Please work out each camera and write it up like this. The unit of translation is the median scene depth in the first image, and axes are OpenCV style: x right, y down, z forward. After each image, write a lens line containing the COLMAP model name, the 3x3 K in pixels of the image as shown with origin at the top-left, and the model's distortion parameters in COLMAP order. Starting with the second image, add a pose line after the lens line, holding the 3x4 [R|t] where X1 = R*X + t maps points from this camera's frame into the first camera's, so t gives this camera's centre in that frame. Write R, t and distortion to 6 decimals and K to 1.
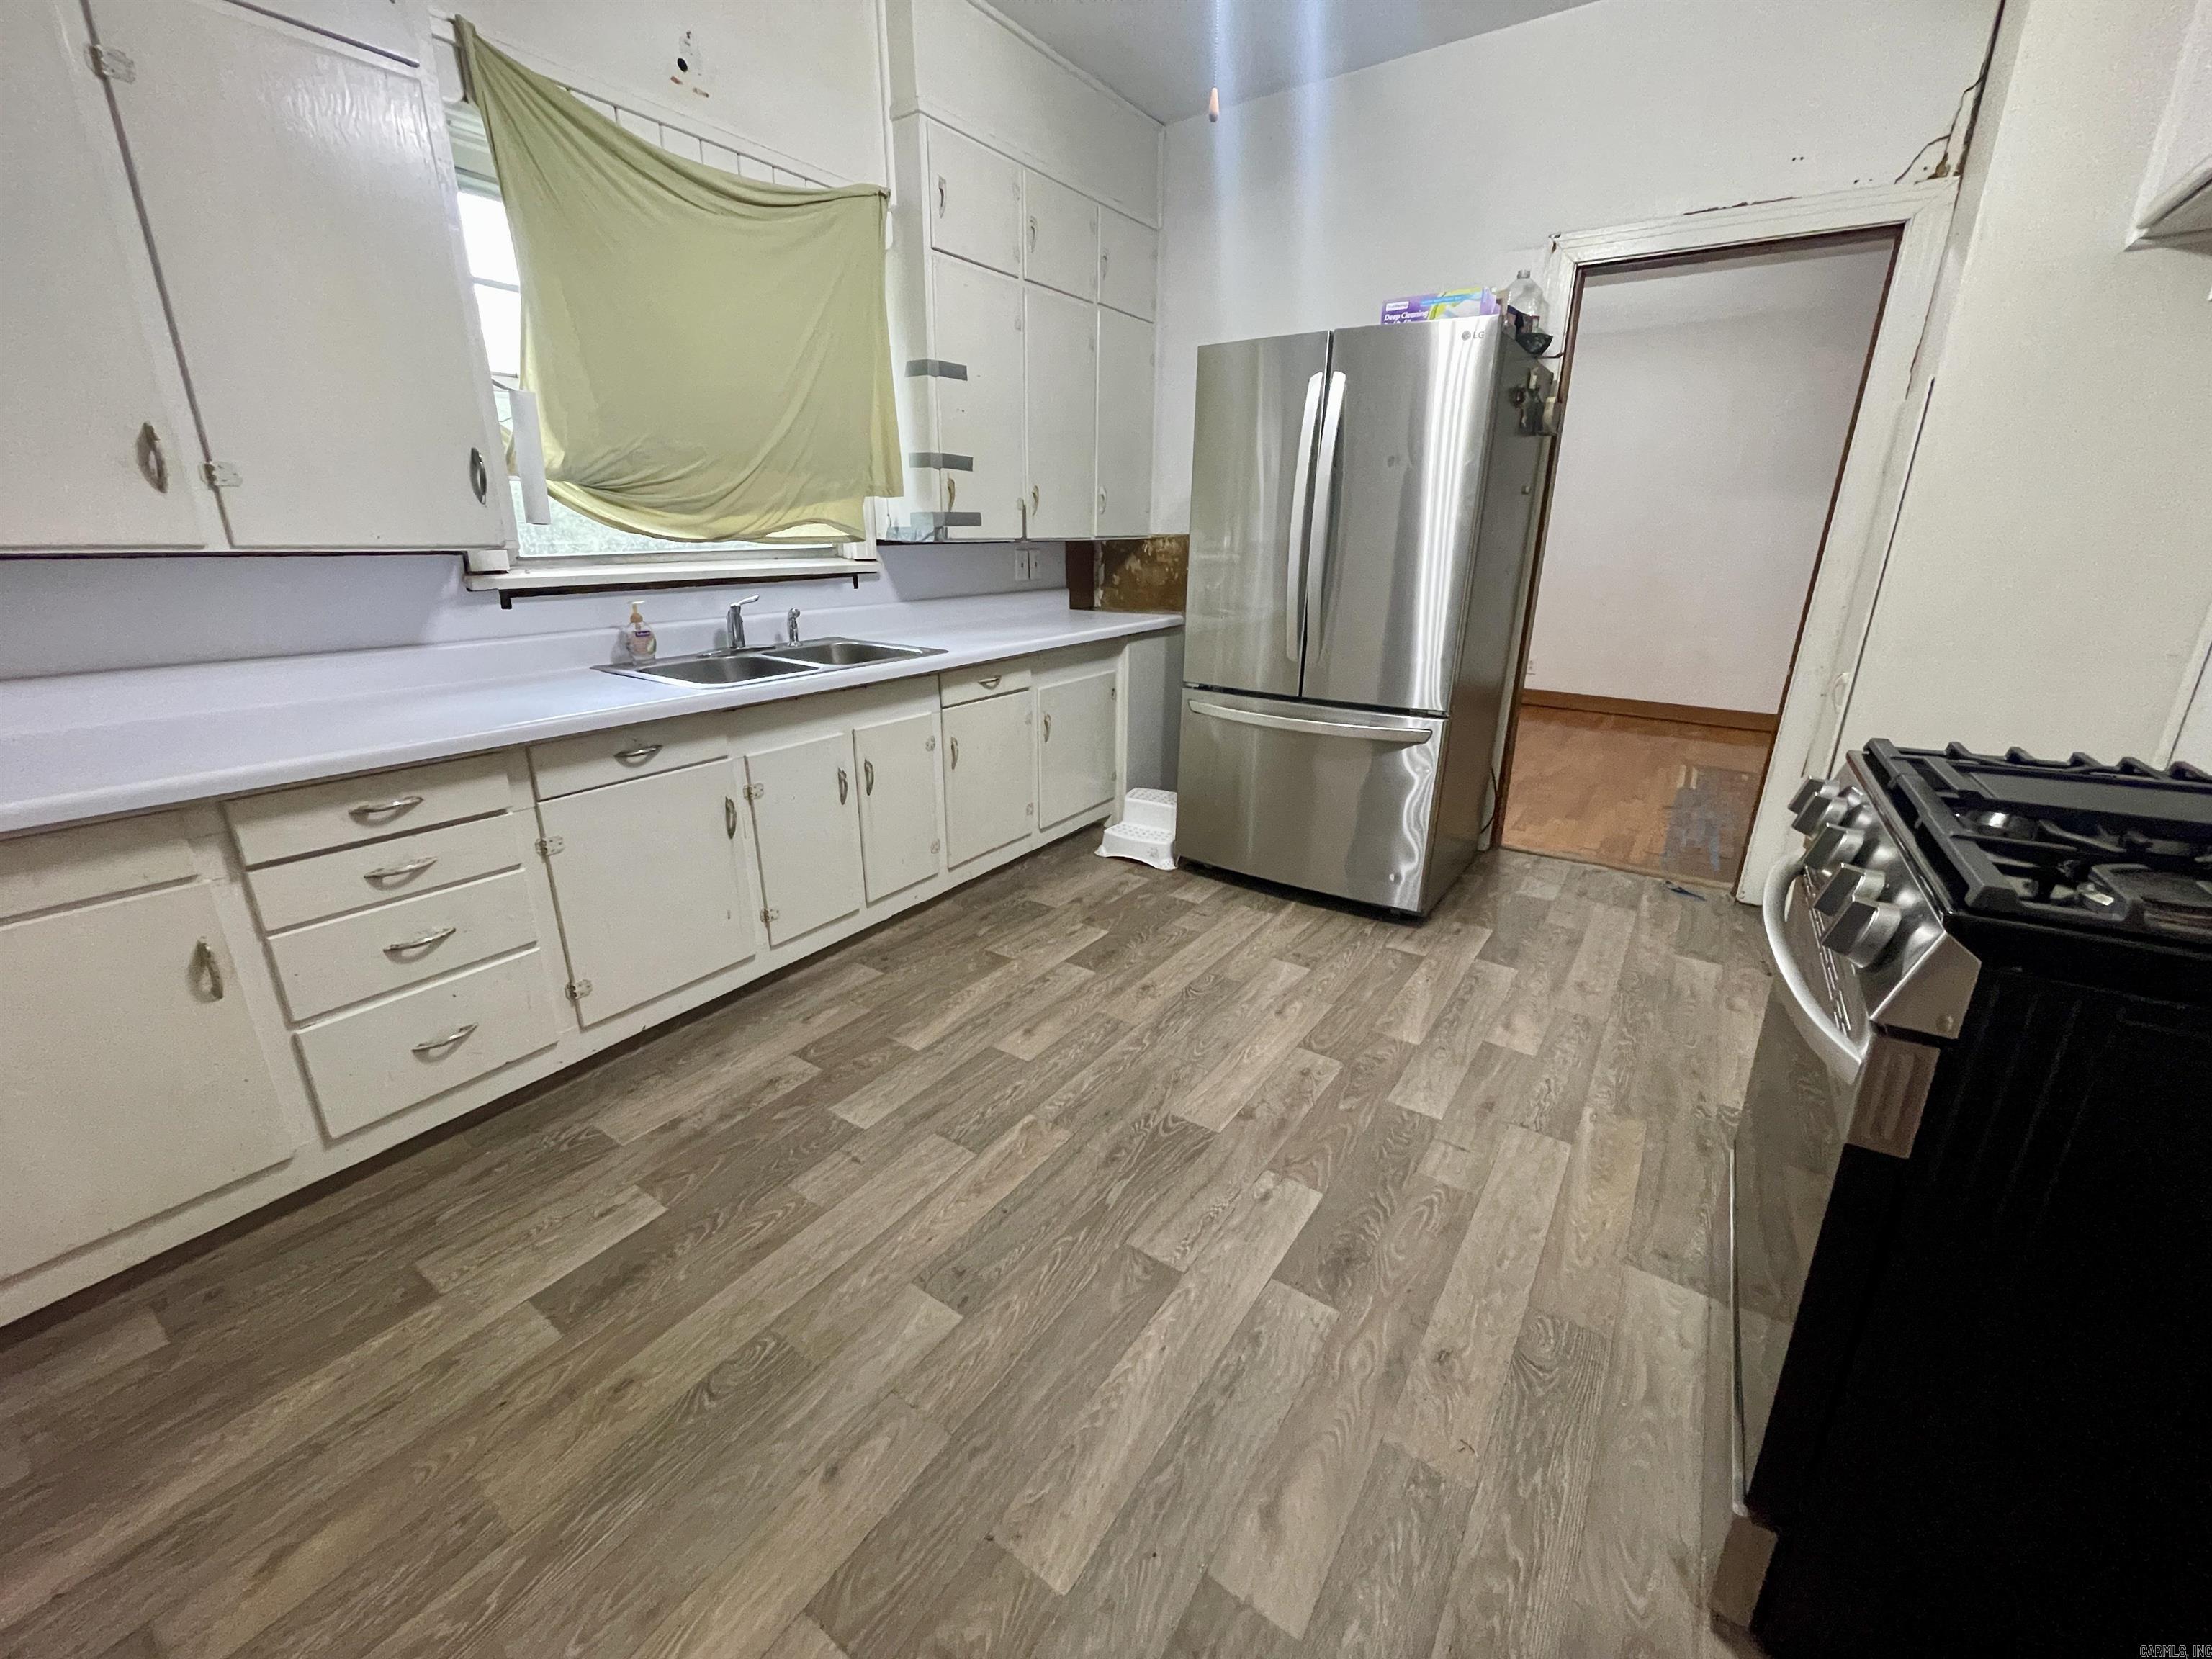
lens RADIAL K [[893.3, 0, 1108.8], [0, 893.3, 825.5], [0, 0, 1]] dist [0.001984, 0.000747]
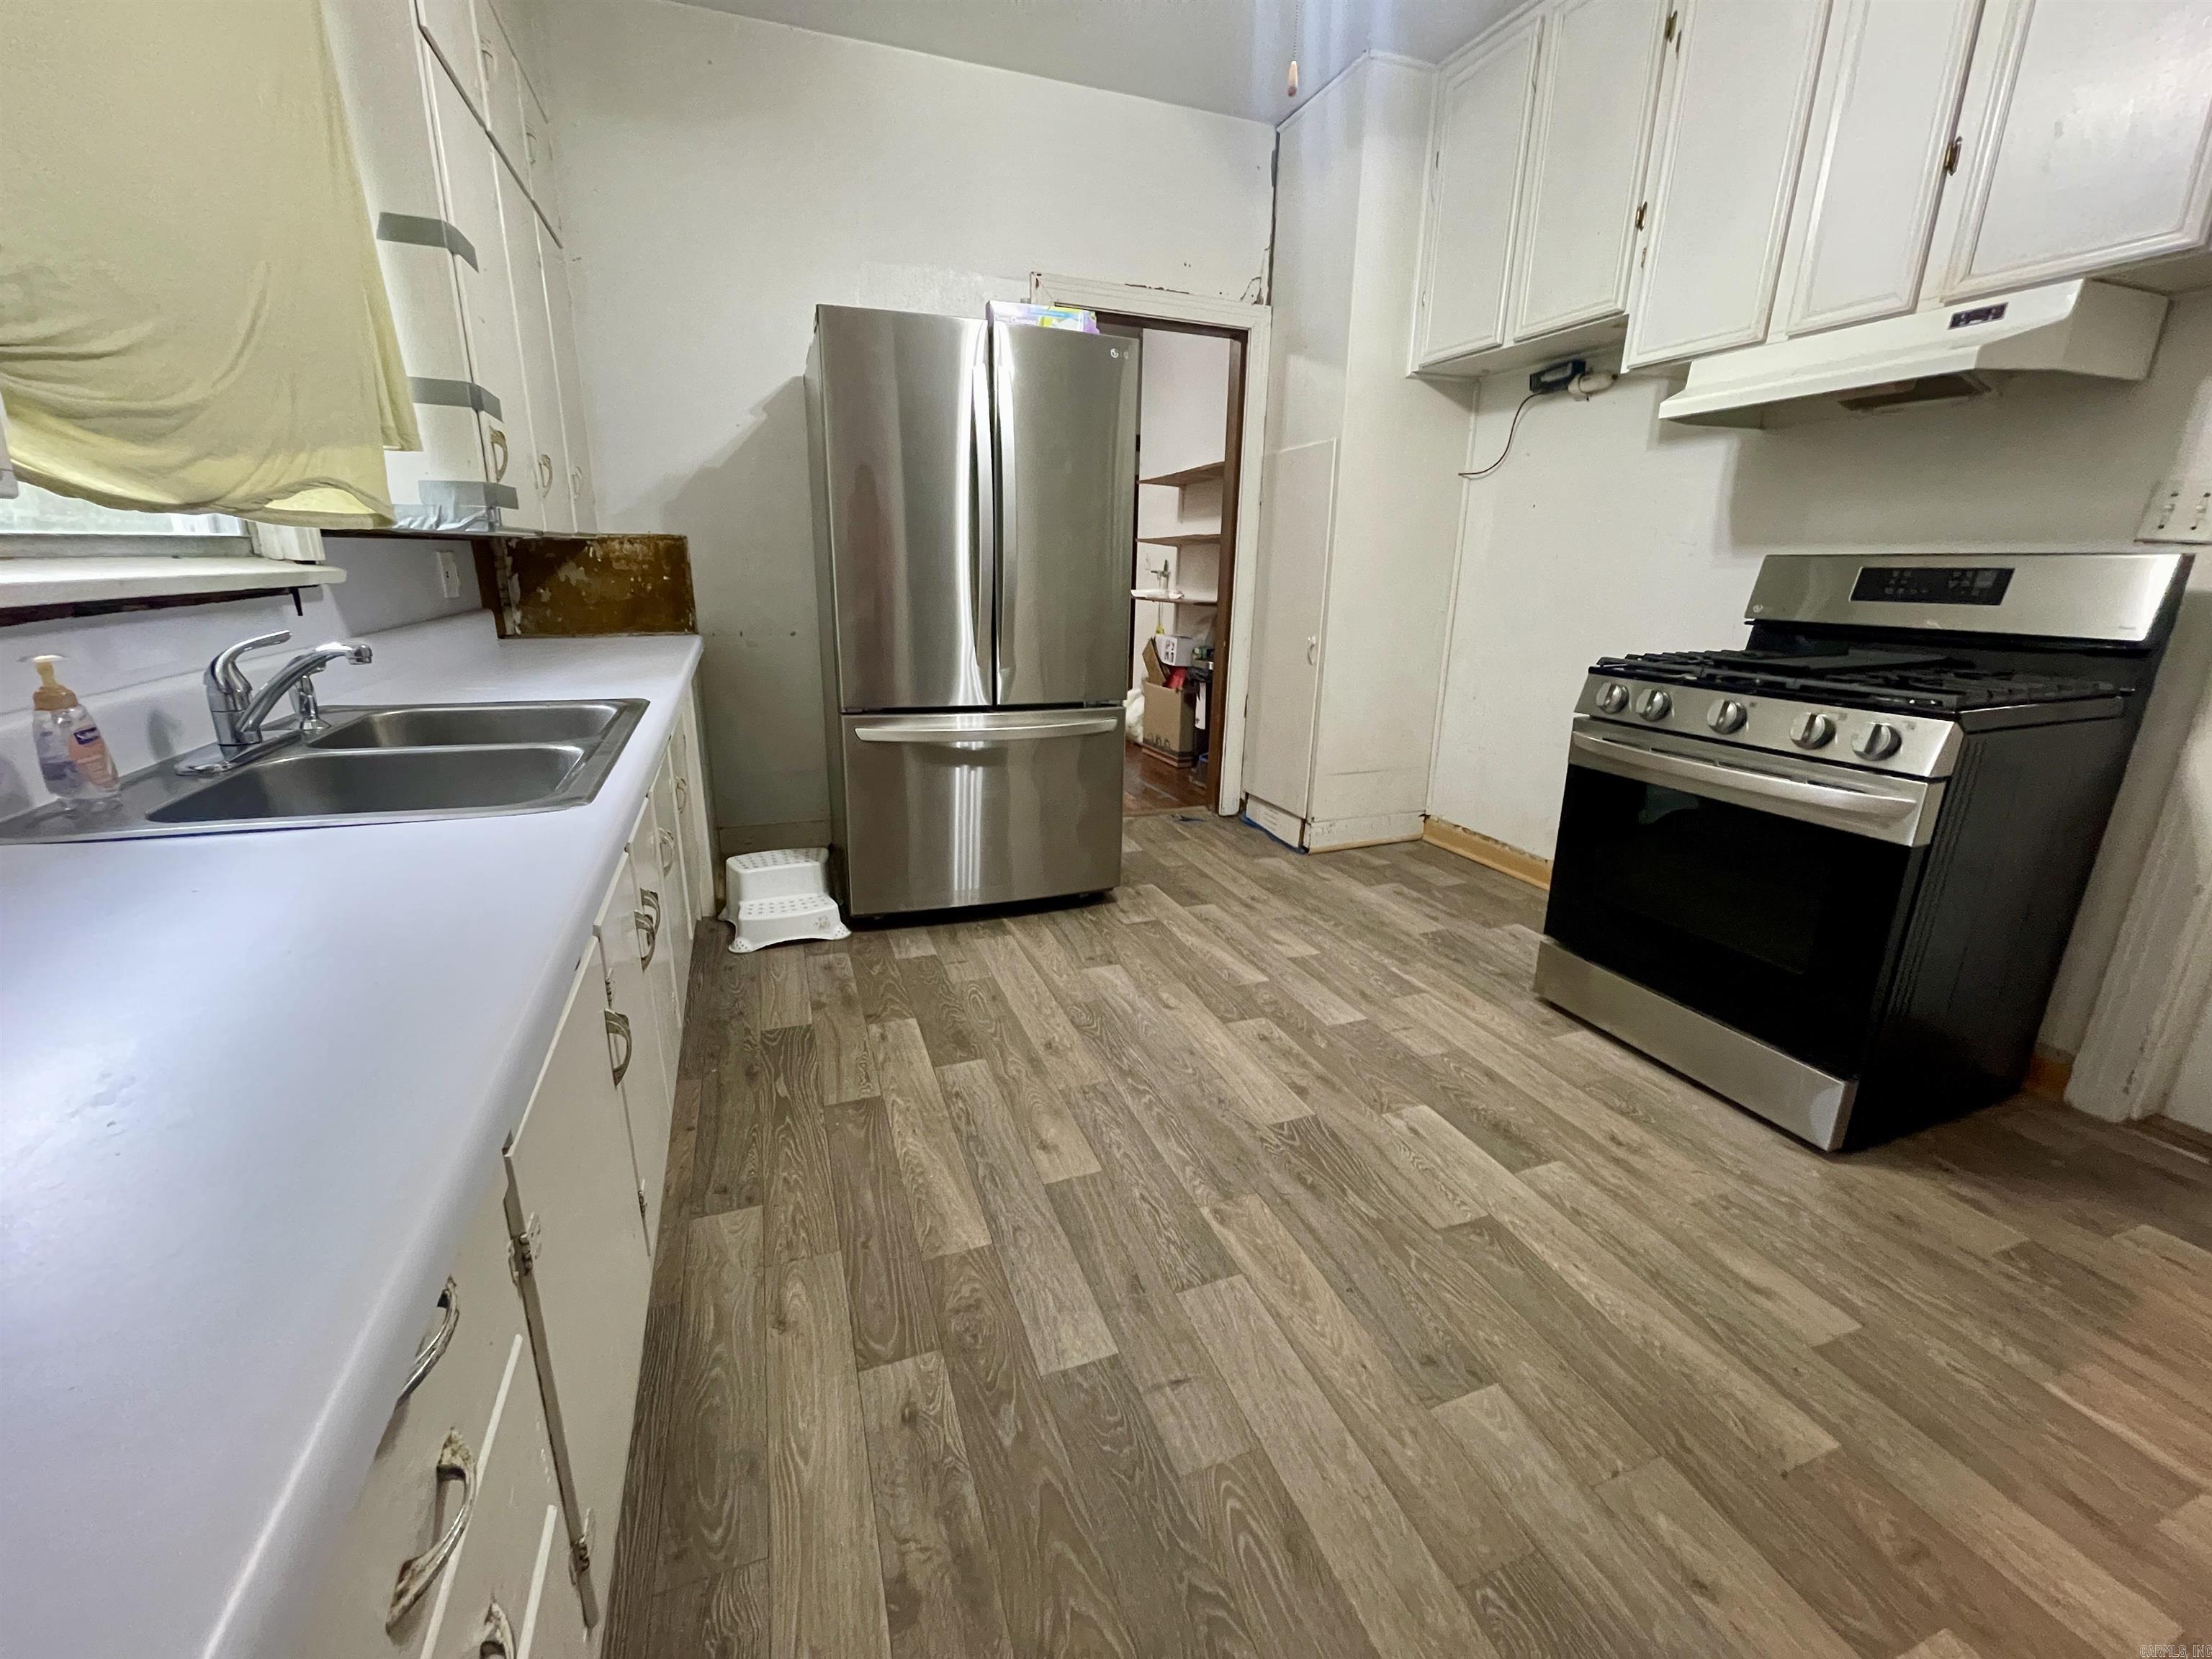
lens RADIAL K [[893.3, 0, 1098.8], [0, 893.3, 818.3], [0, 0, 1]] dist [0.001984, 0.000747]
pose [[0.580865, -0.224022, 0.782566, -0.562824], [0.245474, 0.964836, 0.093994, -0.102322], [-0.776104, 0.137501, 0.615431, 0.399327]]
